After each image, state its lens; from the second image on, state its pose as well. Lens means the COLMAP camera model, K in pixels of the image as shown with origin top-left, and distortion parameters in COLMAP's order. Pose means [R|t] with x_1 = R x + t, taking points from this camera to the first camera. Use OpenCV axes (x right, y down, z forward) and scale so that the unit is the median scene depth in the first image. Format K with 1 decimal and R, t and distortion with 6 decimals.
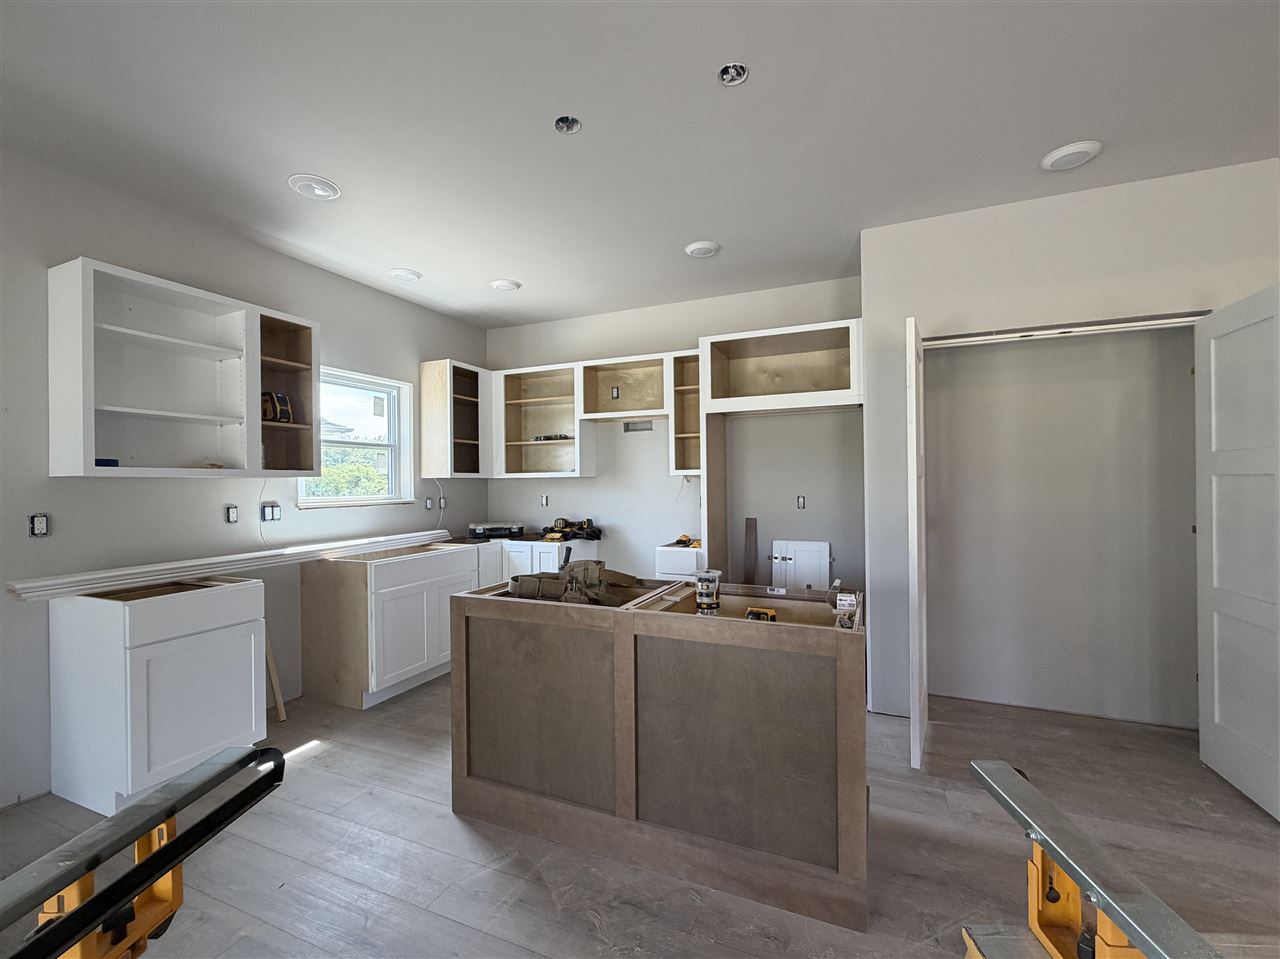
lens RADIAL K [[552.3, 0, 638.4], [0, 552.3, 479.6], [0, 0, 1]] dist [-0.000953, 0.000175]
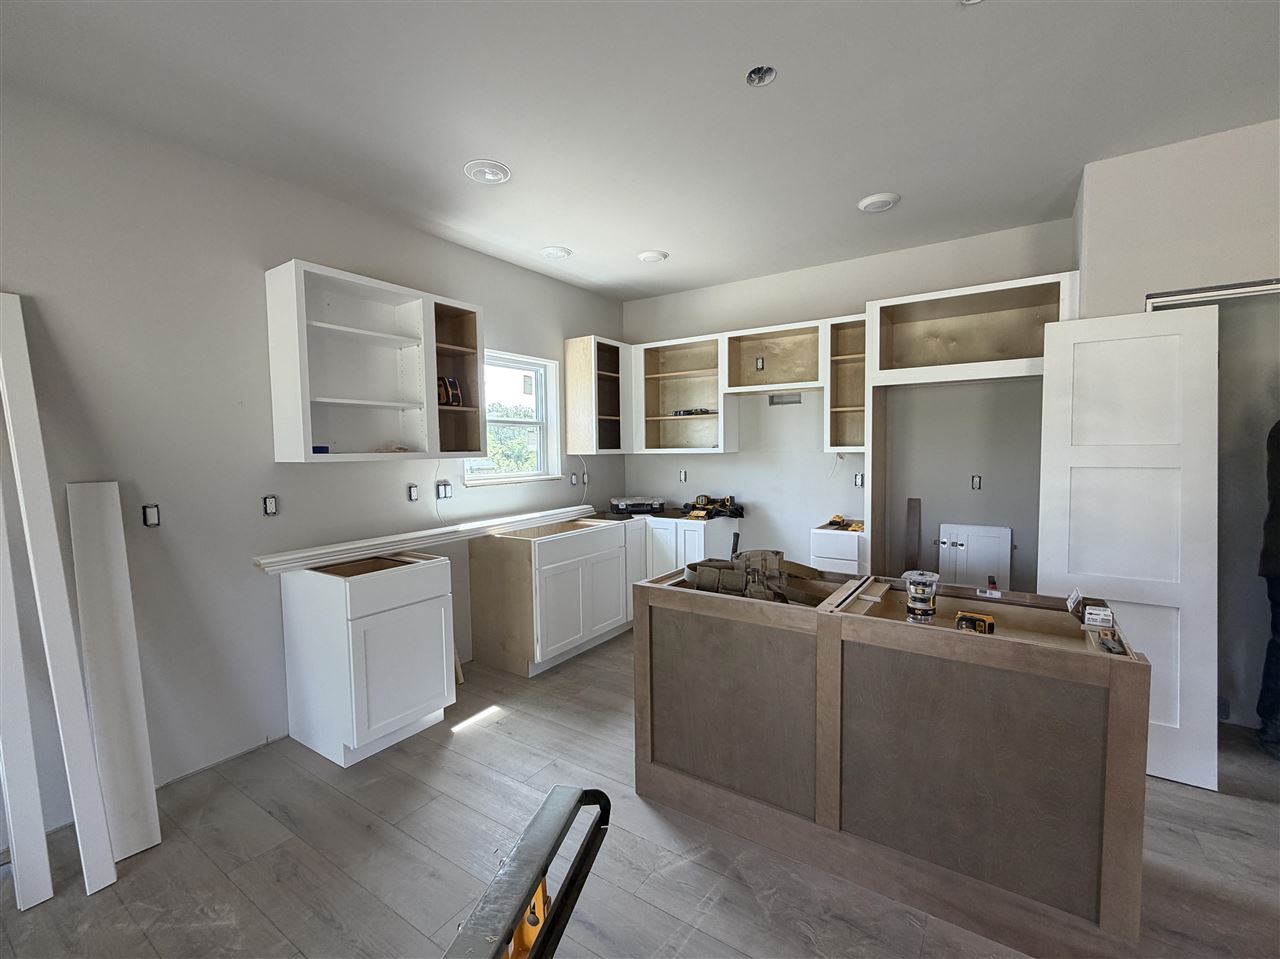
lens RADIAL K [[552.3, 0, 638.4], [0, 552.3, 479.6], [0, 0, 1]] dist [-0.000953, 0.000175]
pose [[0.983544, 0.008749, -0.180457, -0.112507], [0.003007, 0.997896, 0.064769, -0.031584], [0.180644, -0.064246, 0.981448, 0.026505]]
